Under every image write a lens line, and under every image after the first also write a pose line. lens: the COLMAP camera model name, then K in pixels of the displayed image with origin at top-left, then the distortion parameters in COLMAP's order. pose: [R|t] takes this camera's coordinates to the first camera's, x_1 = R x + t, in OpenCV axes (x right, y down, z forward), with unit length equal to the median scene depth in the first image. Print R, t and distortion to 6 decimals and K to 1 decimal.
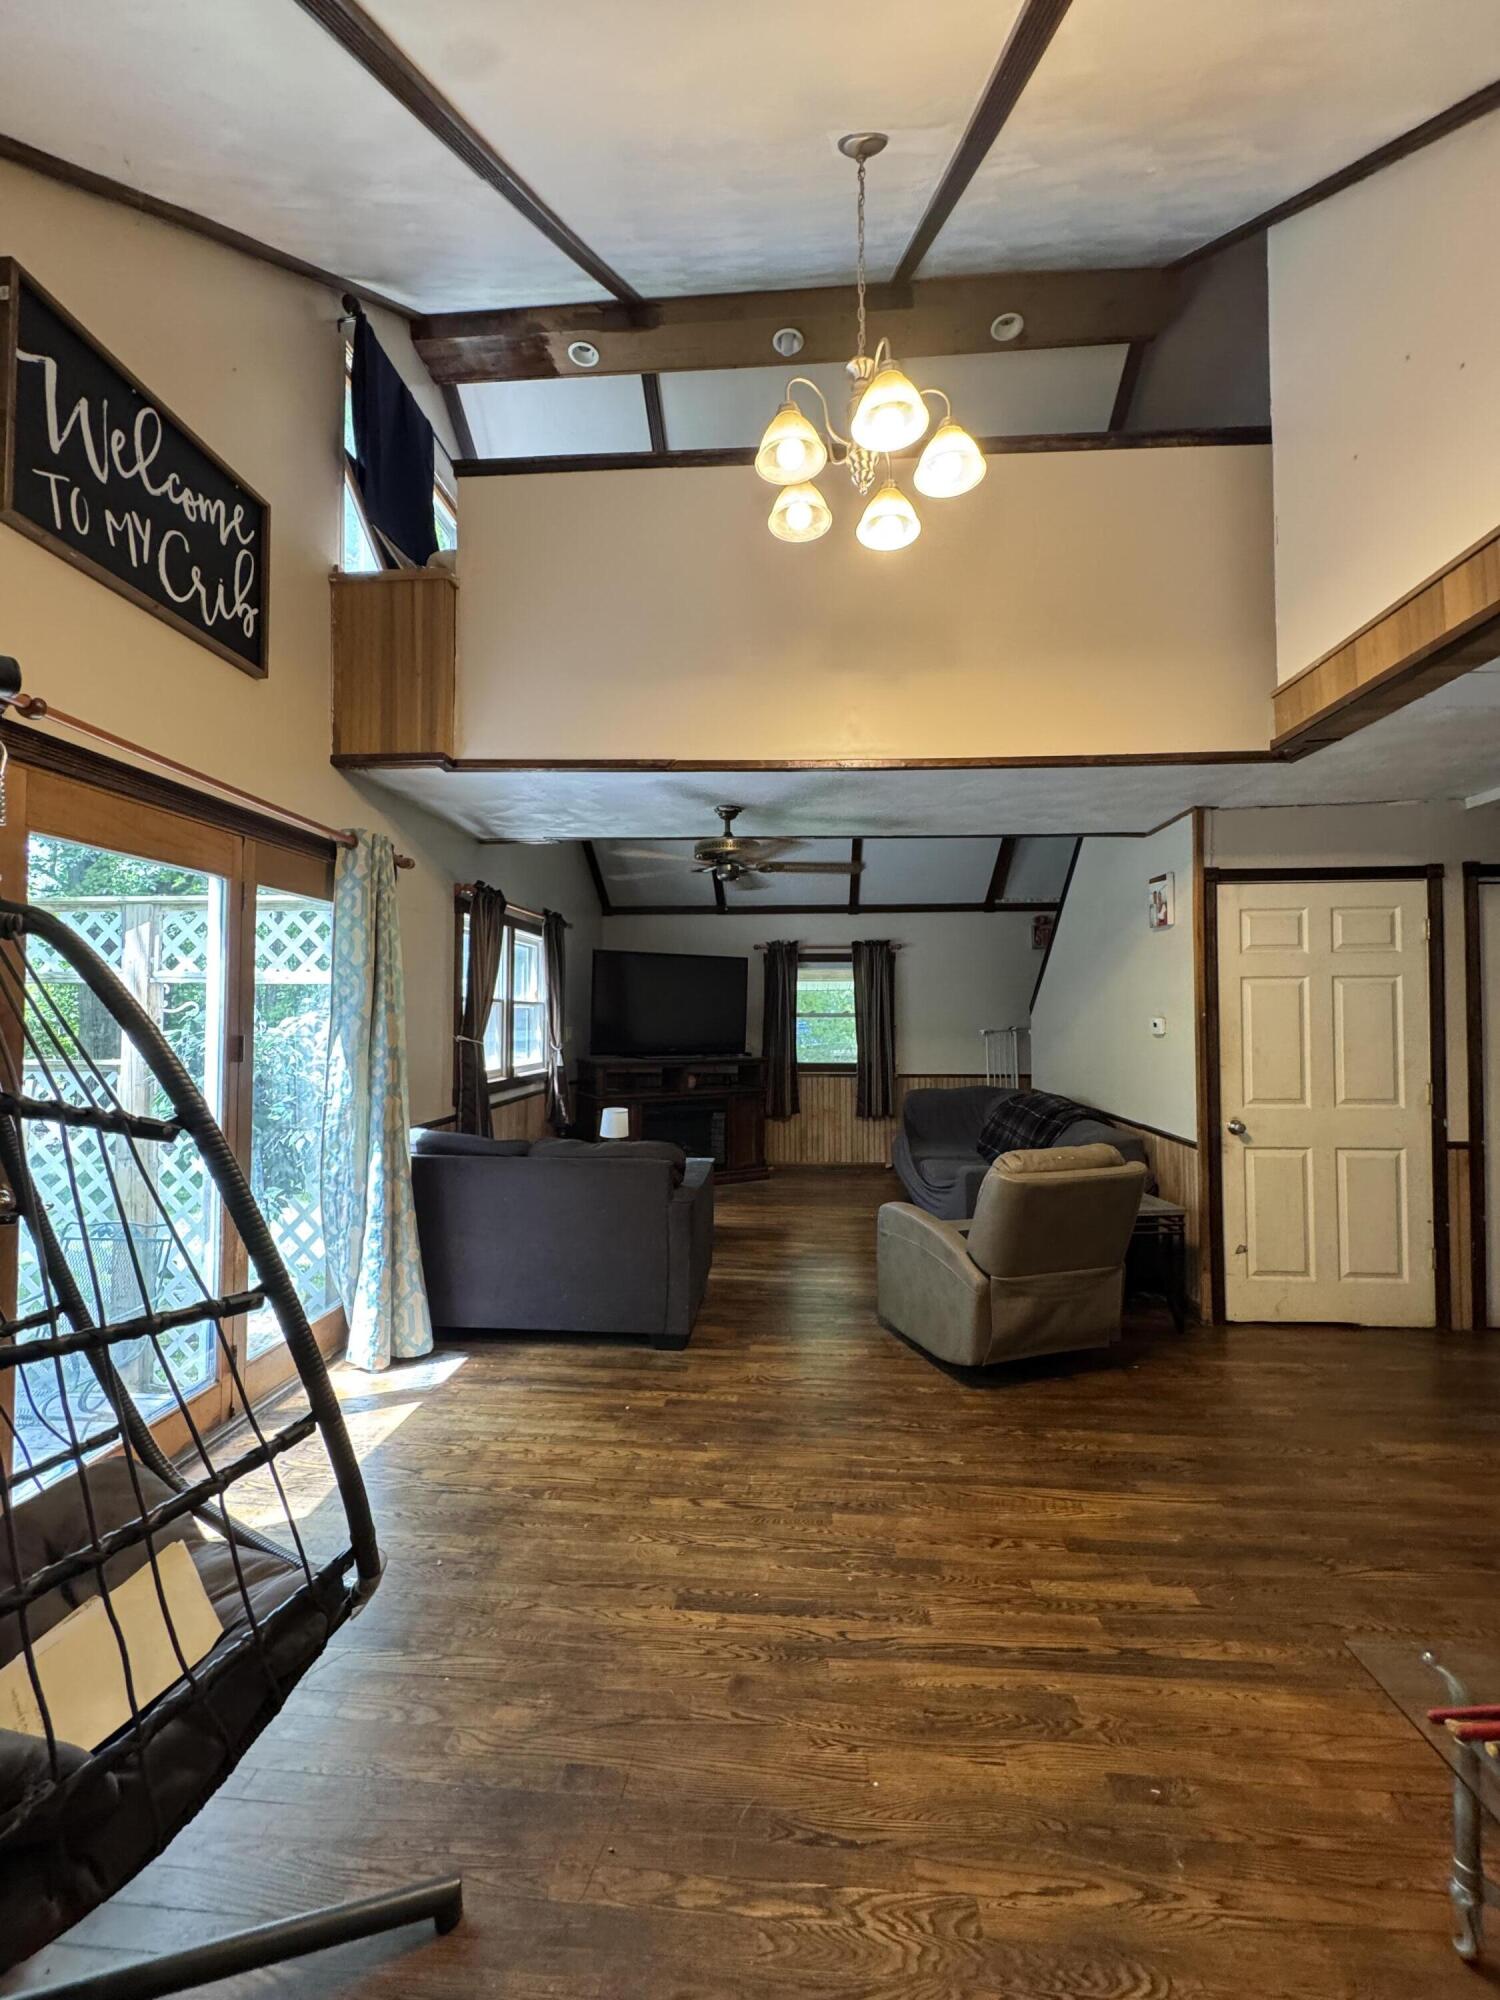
lens RADIAL K [[807.3, 0, 746.1], [0, 807.3, 999.1], [0, 0, 1]] dist [-0.003444, 0.000251]
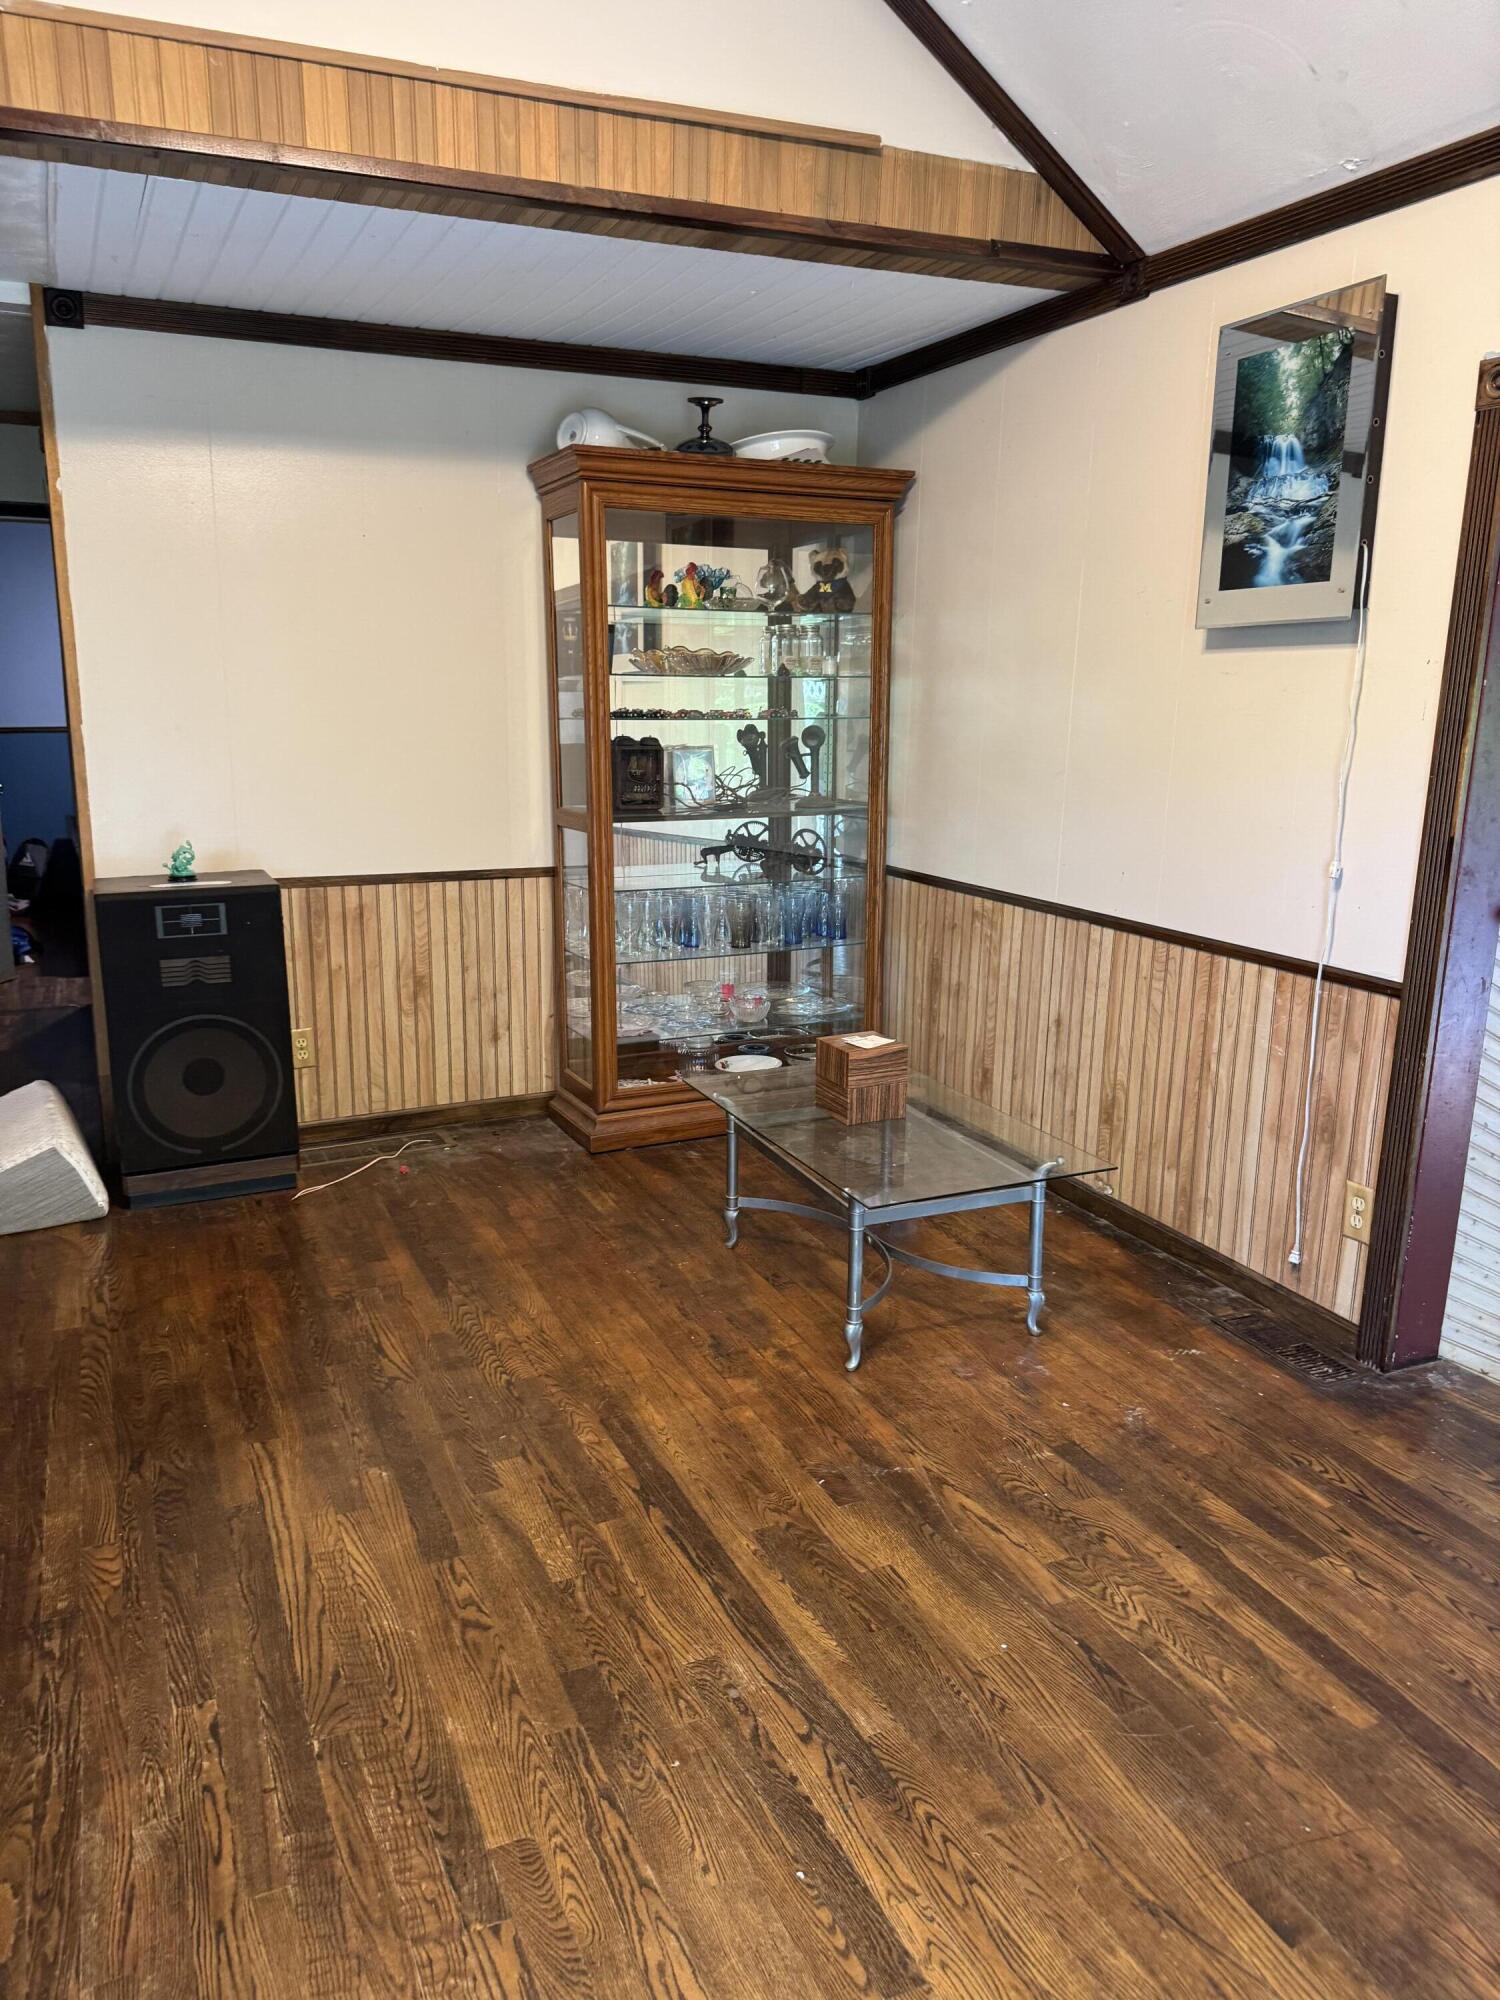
lens RADIAL K [[1402.4, 0, 748.1], [0, 1402.4, 995.1], [0, 0, 1]] dist [0.056344, -0.066494]
pose [[-0.480717, -0.206895, 0.852118, -0.681237], [-0.034342, 0.975463, 0.217469, 0.002433], [-0.876203, 0.075277, -0.476027, 1.551551]]
